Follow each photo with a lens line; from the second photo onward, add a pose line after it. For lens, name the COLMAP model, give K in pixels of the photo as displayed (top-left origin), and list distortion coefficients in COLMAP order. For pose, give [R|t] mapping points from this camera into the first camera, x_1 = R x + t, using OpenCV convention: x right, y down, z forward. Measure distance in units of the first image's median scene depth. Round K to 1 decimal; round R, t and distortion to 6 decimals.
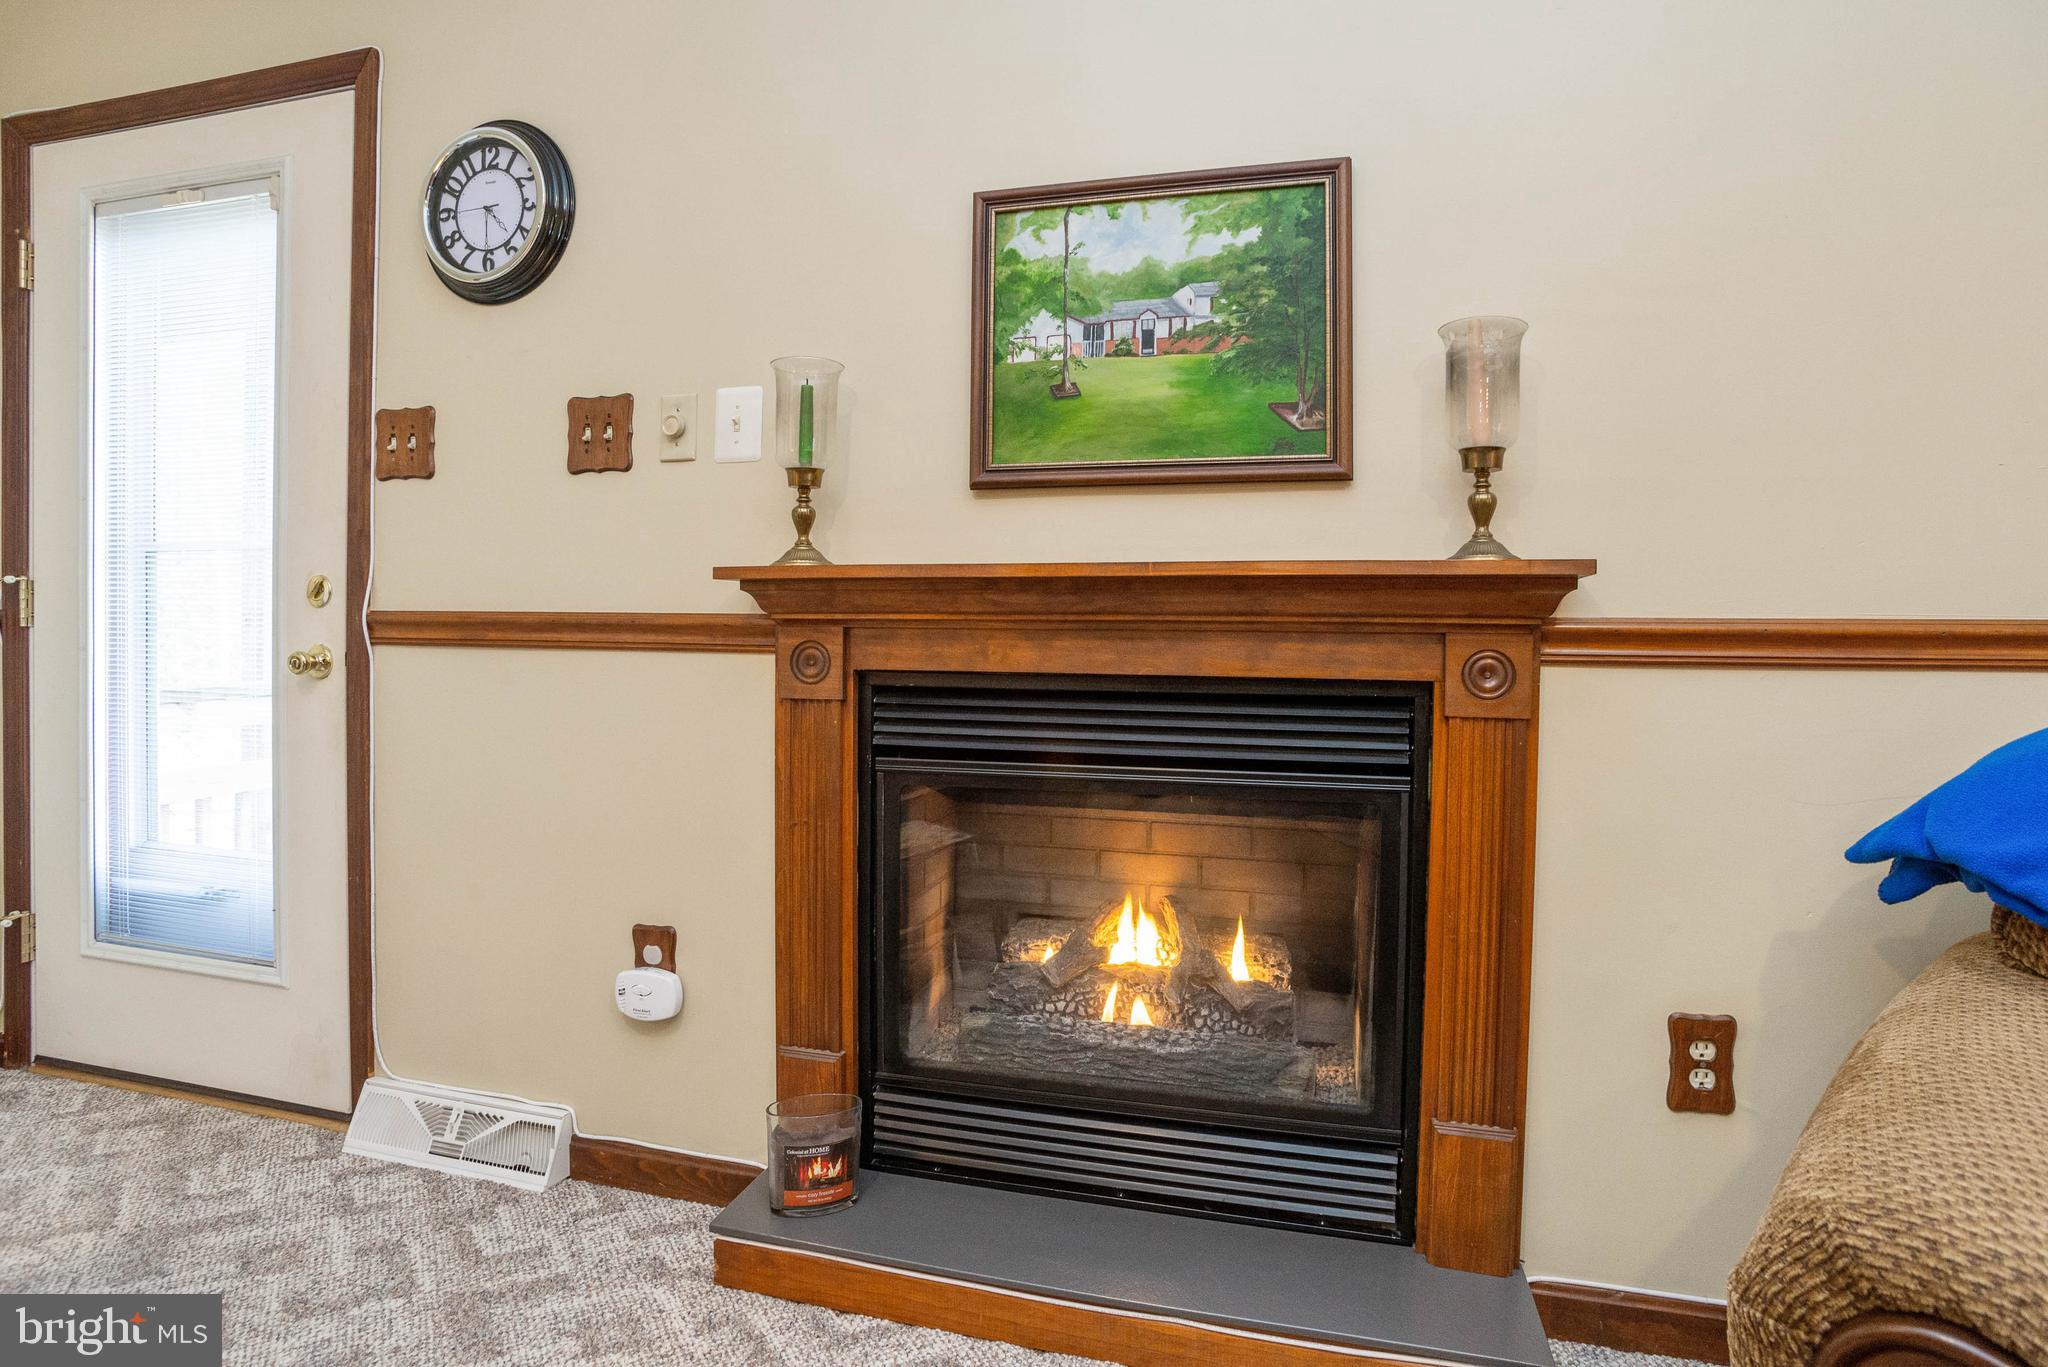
lens RADIAL K [[995.2, 0, 1015.3], [0, 995.2, 631.2], [0, 0, 1]] dist [-0.065629, 0.039742]
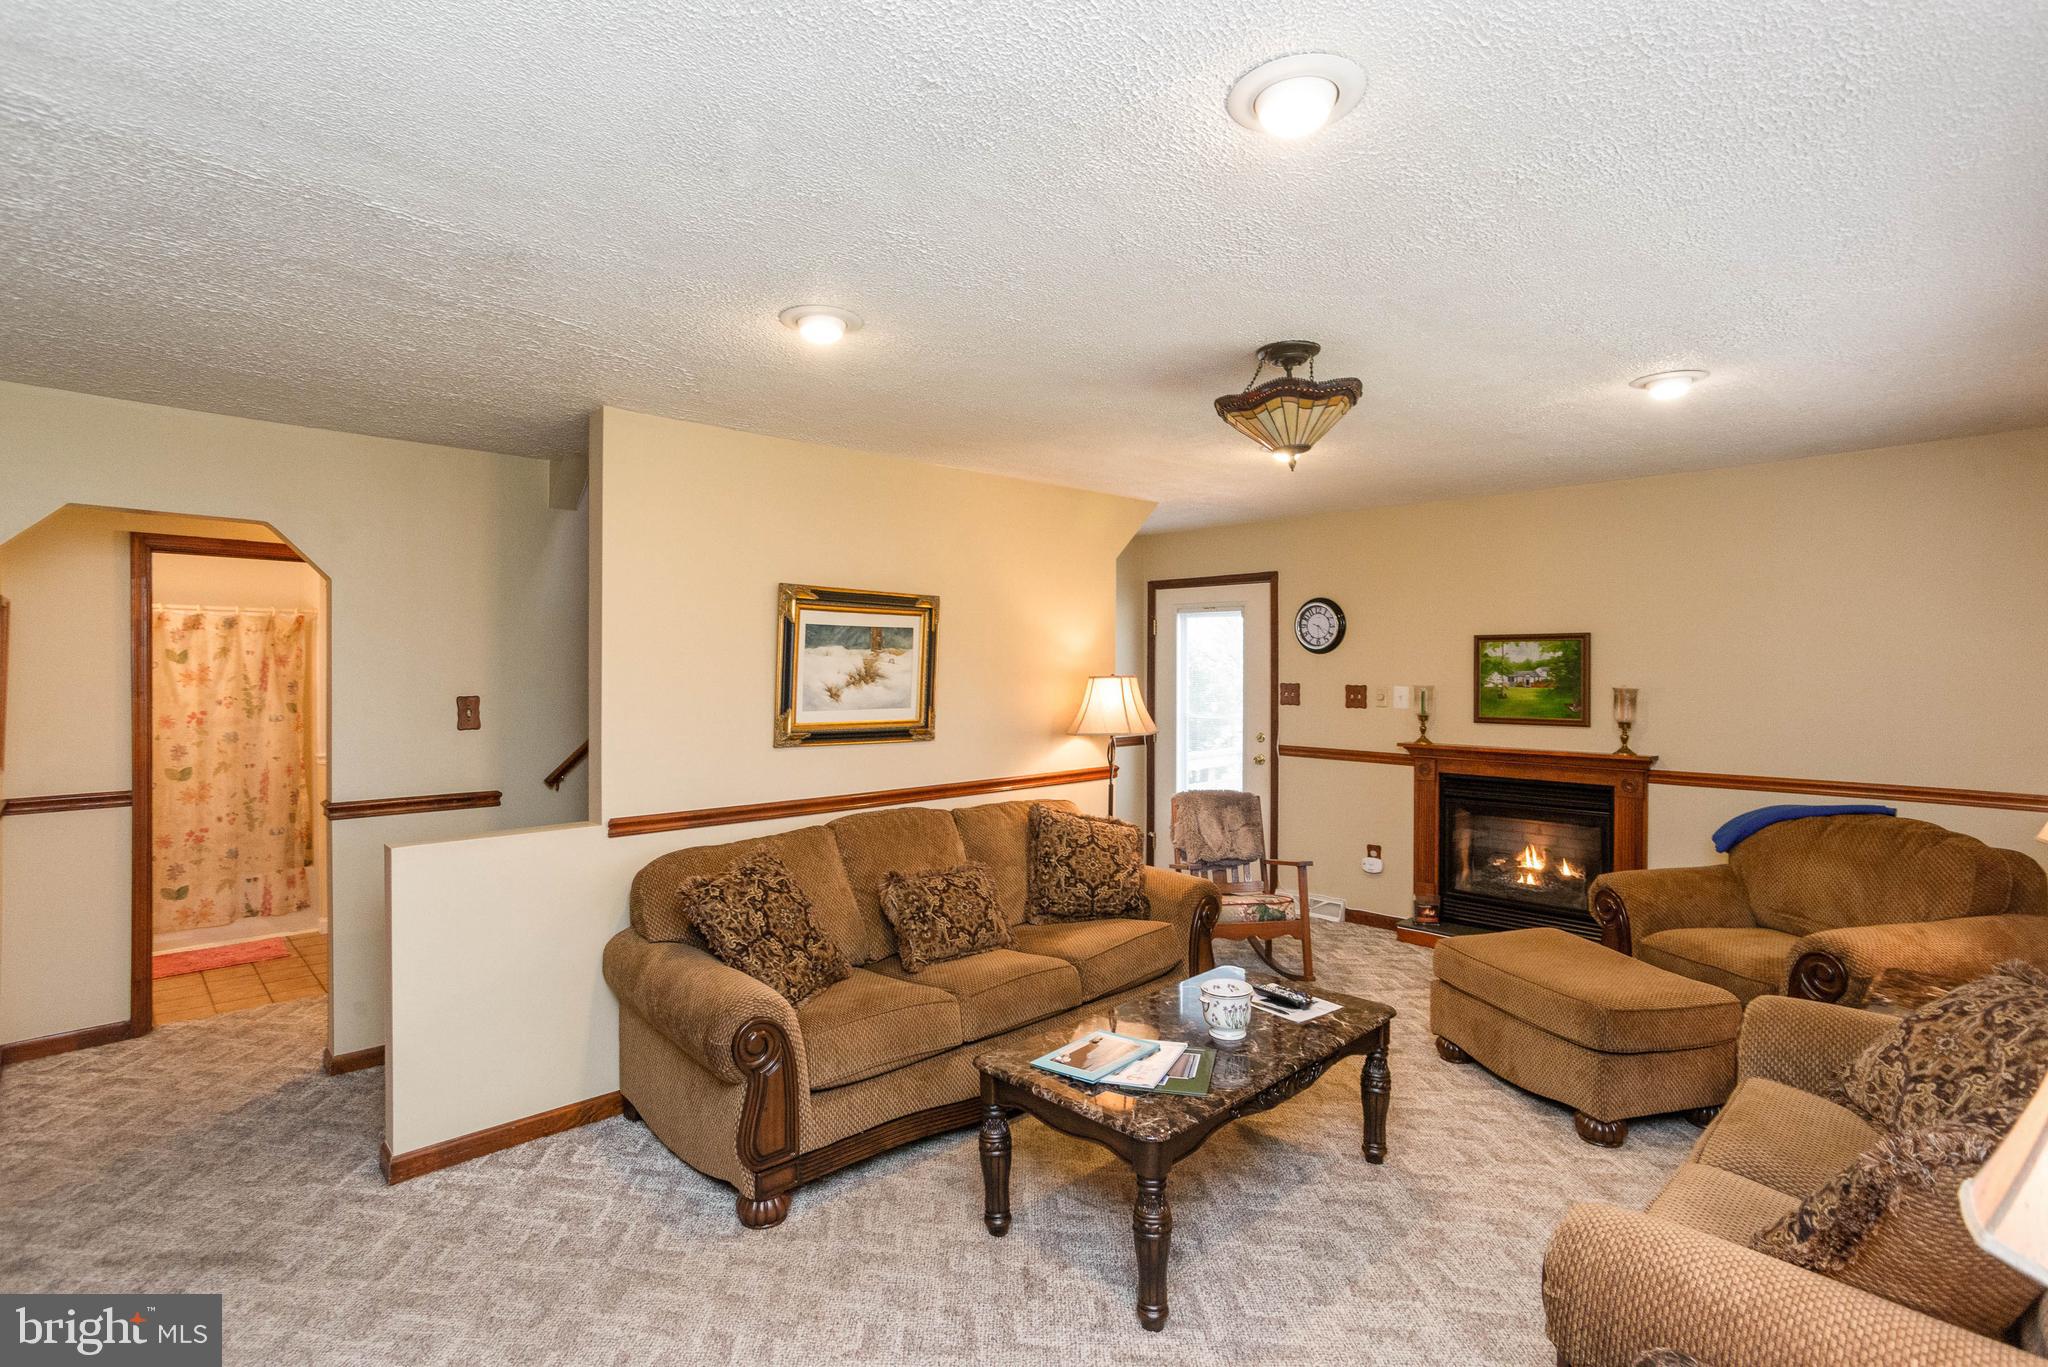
lens RADIAL K [[986.9, 0, 1014.2], [0, 986.9, 656.1], [0, 0, 1]] dist [-0.055335, 0.038209]
pose [[0.851273, -0.009584, -0.524635, 0.372502], [-0.000892, 0.999805, -0.019711, -0.299198], [0.524722, 0.017247, 0.851099, -2.697722]]
